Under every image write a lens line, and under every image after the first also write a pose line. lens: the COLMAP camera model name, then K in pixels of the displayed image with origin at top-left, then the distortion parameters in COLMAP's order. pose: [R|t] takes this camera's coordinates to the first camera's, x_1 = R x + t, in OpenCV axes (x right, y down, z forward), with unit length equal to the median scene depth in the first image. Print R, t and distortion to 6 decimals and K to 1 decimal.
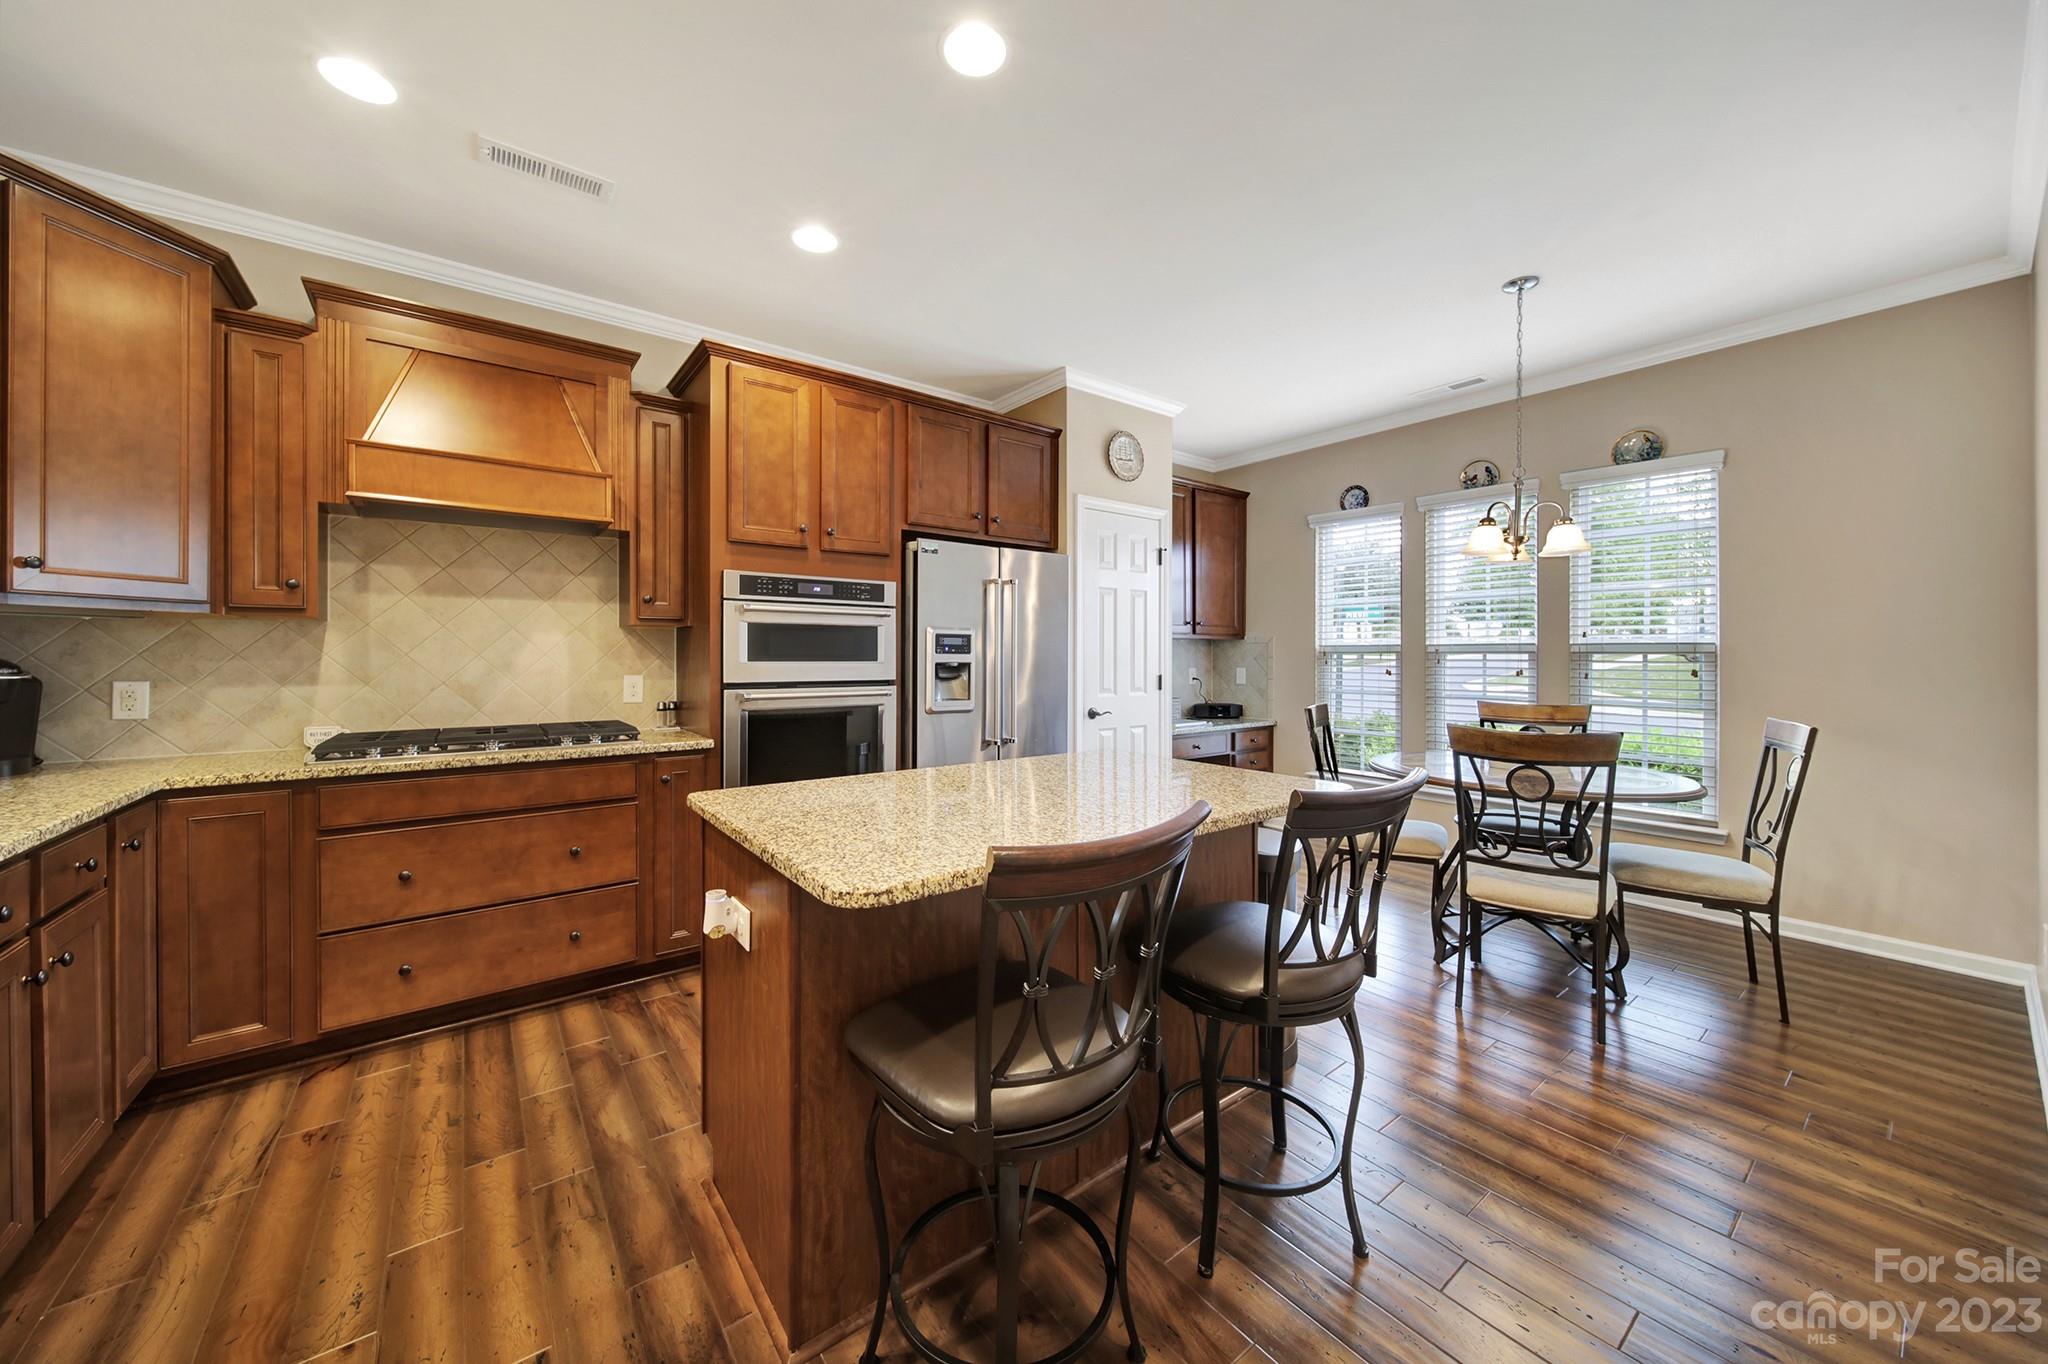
lens RADIAL K [[728.9, 0, 1007.0], [0, 728.9, 655.8], [0, 0, 1]] dist [-0.005535, -0.000208]
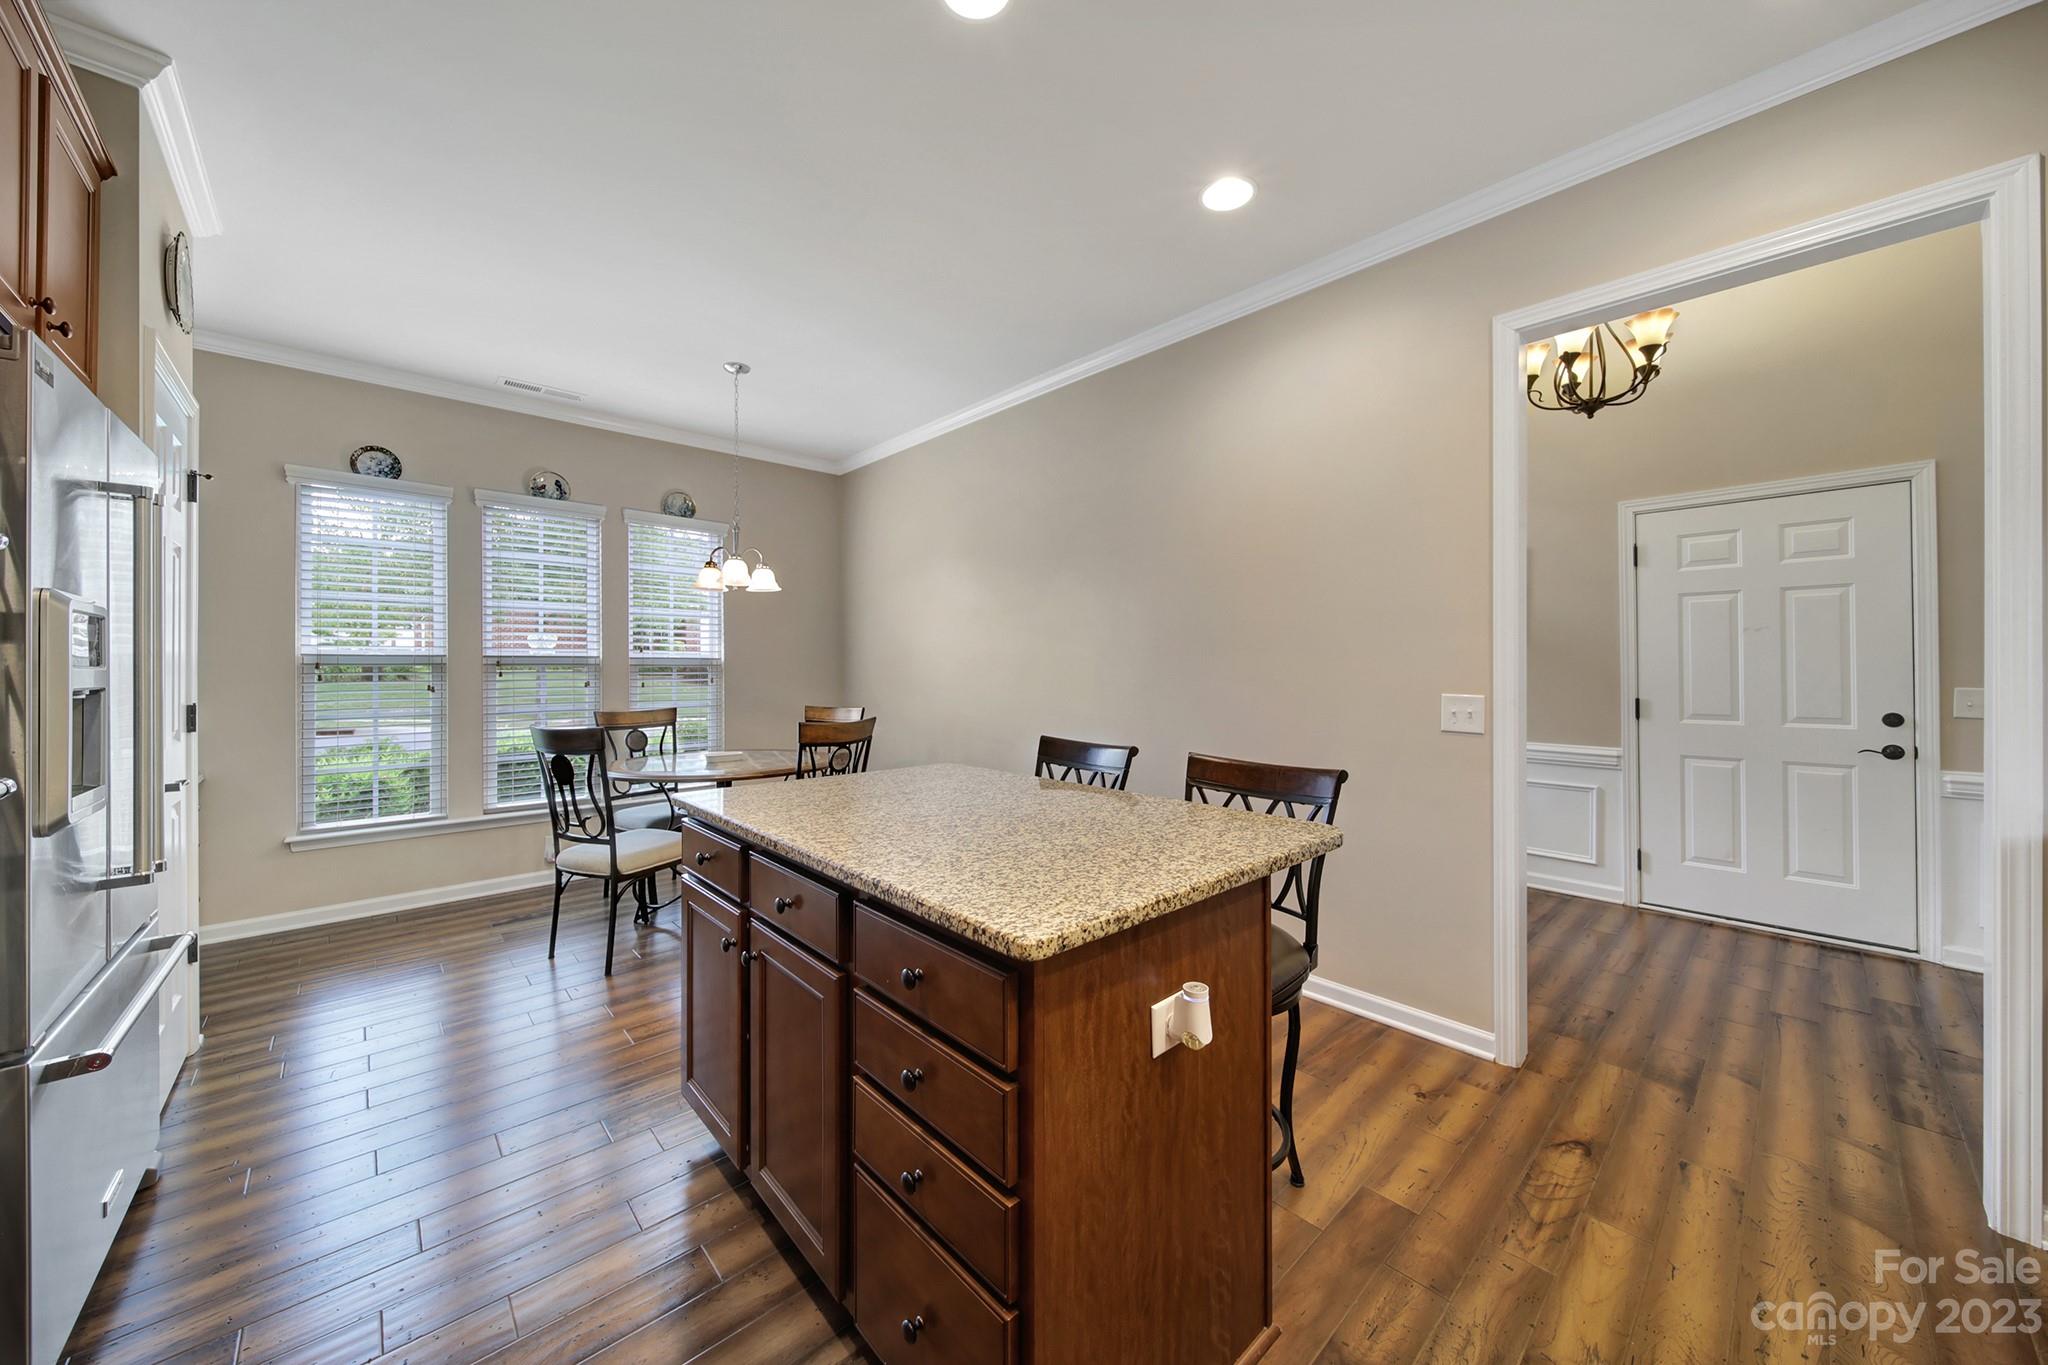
lens RADIAL K [[728.9, 0, 1028.2], [0, 728.9, 666.7], [0, 0, 1]] dist [-0.005535, -0.000208]
pose [[-0.112342, 0.002480, 0.993667, -0.403207], [0.000552, 0.999997, -0.002434, 0.000883], [-0.993669, 0.000275, -0.112343, 0.449019]]
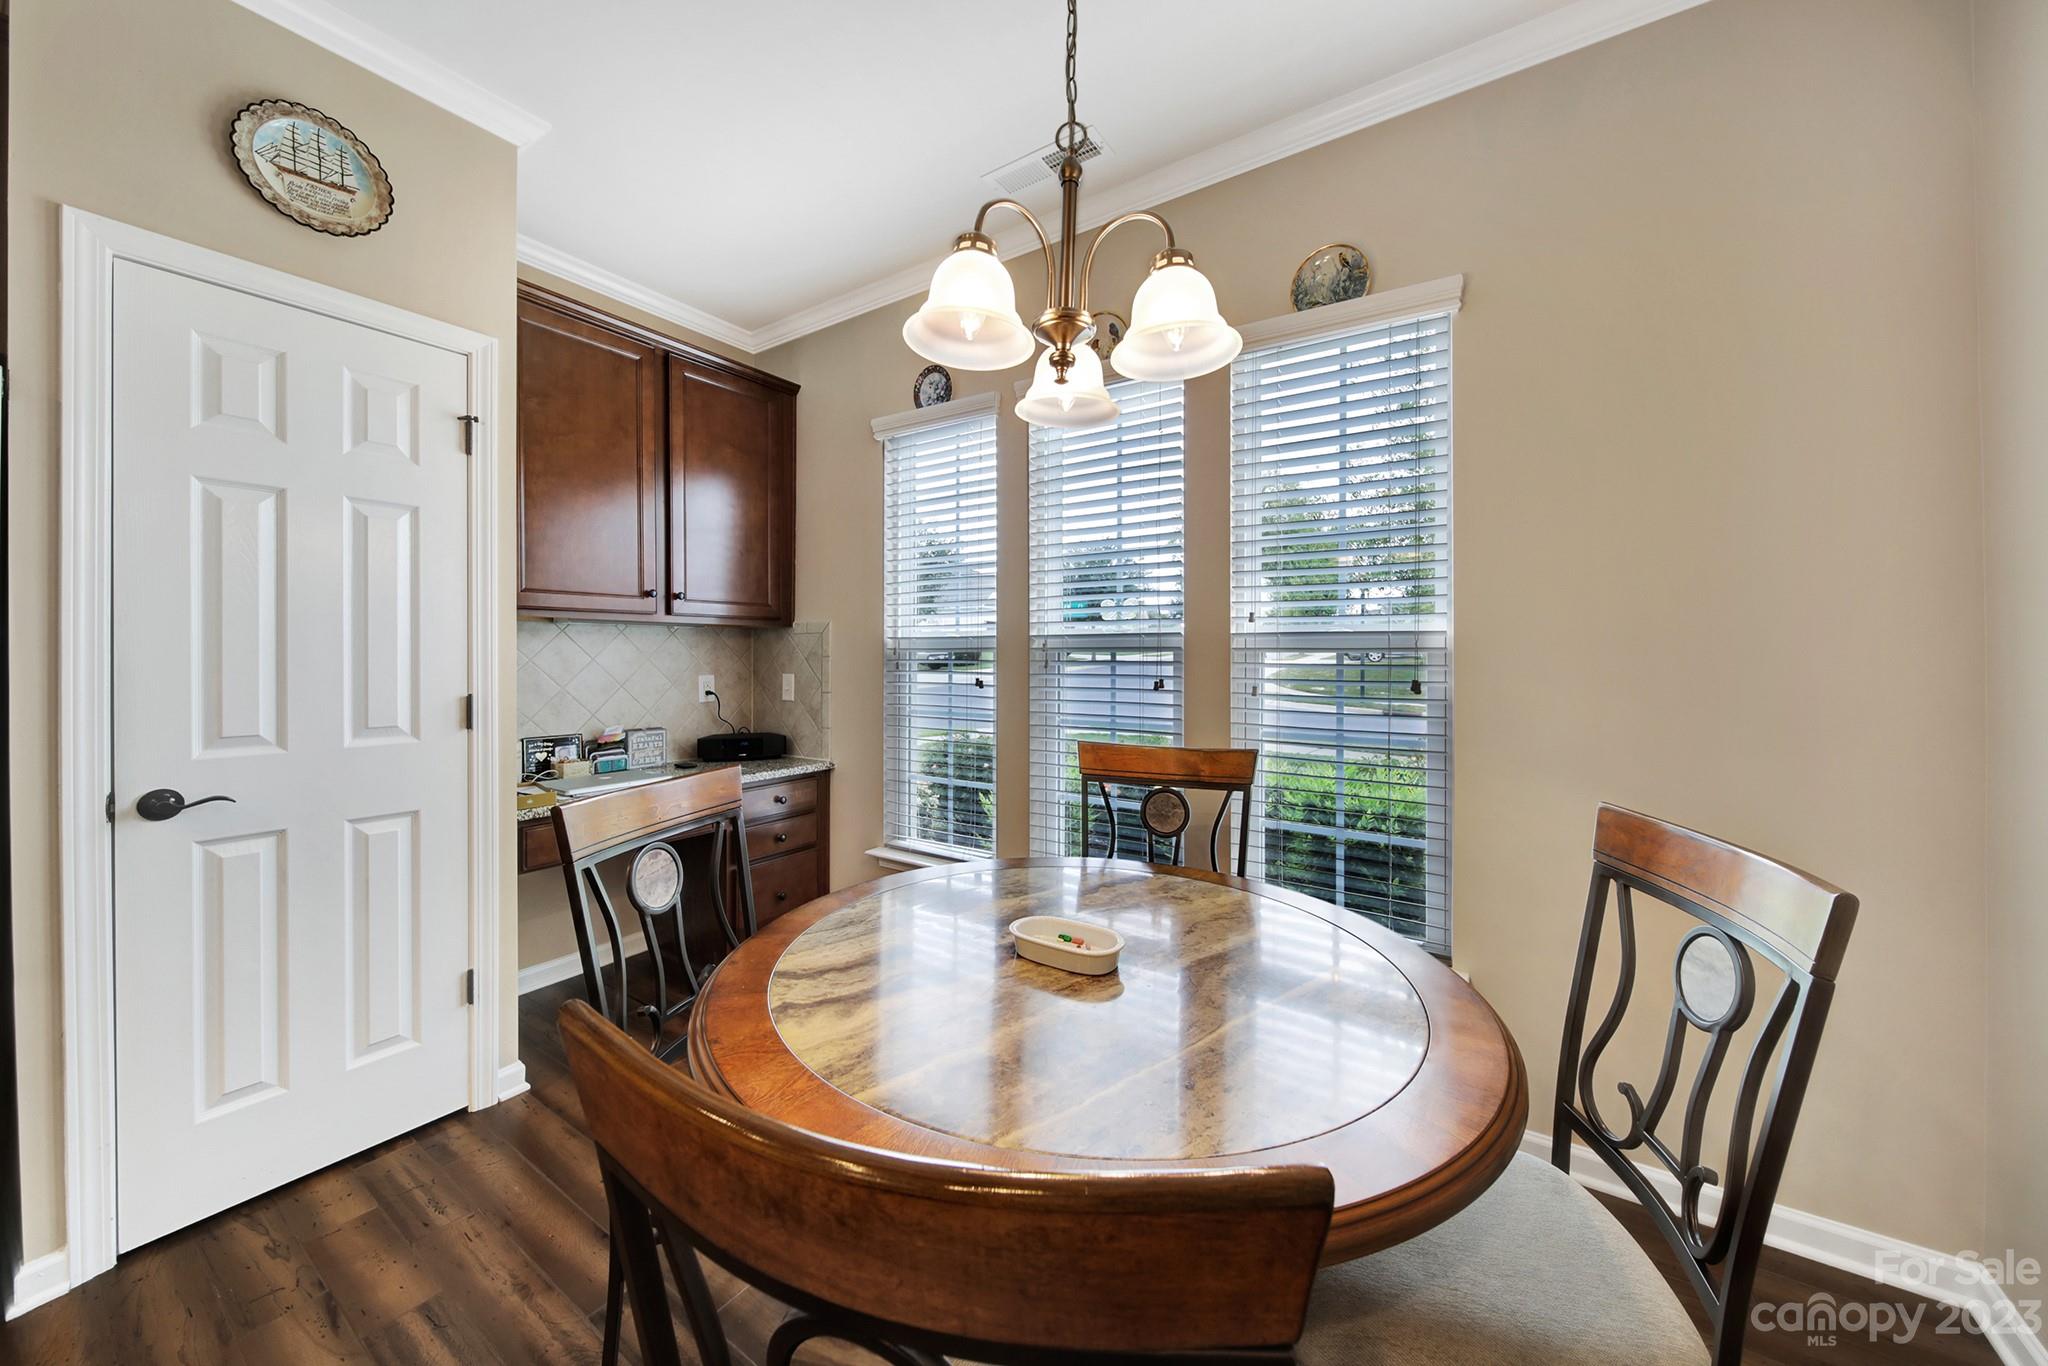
lens RADIAL K [[728.9, 0, 1020.0], [0, 728.9, 654.1], [0, 0, 1]] dist [-0.005535, -0.000208]
pose [[0.945217, 0.001026, 0.326440, 0.392702], [-0.000906, 0.999999, -0.000520, 0.000092], [-0.326440, 0.000196, 0.945218, 0.467389]]
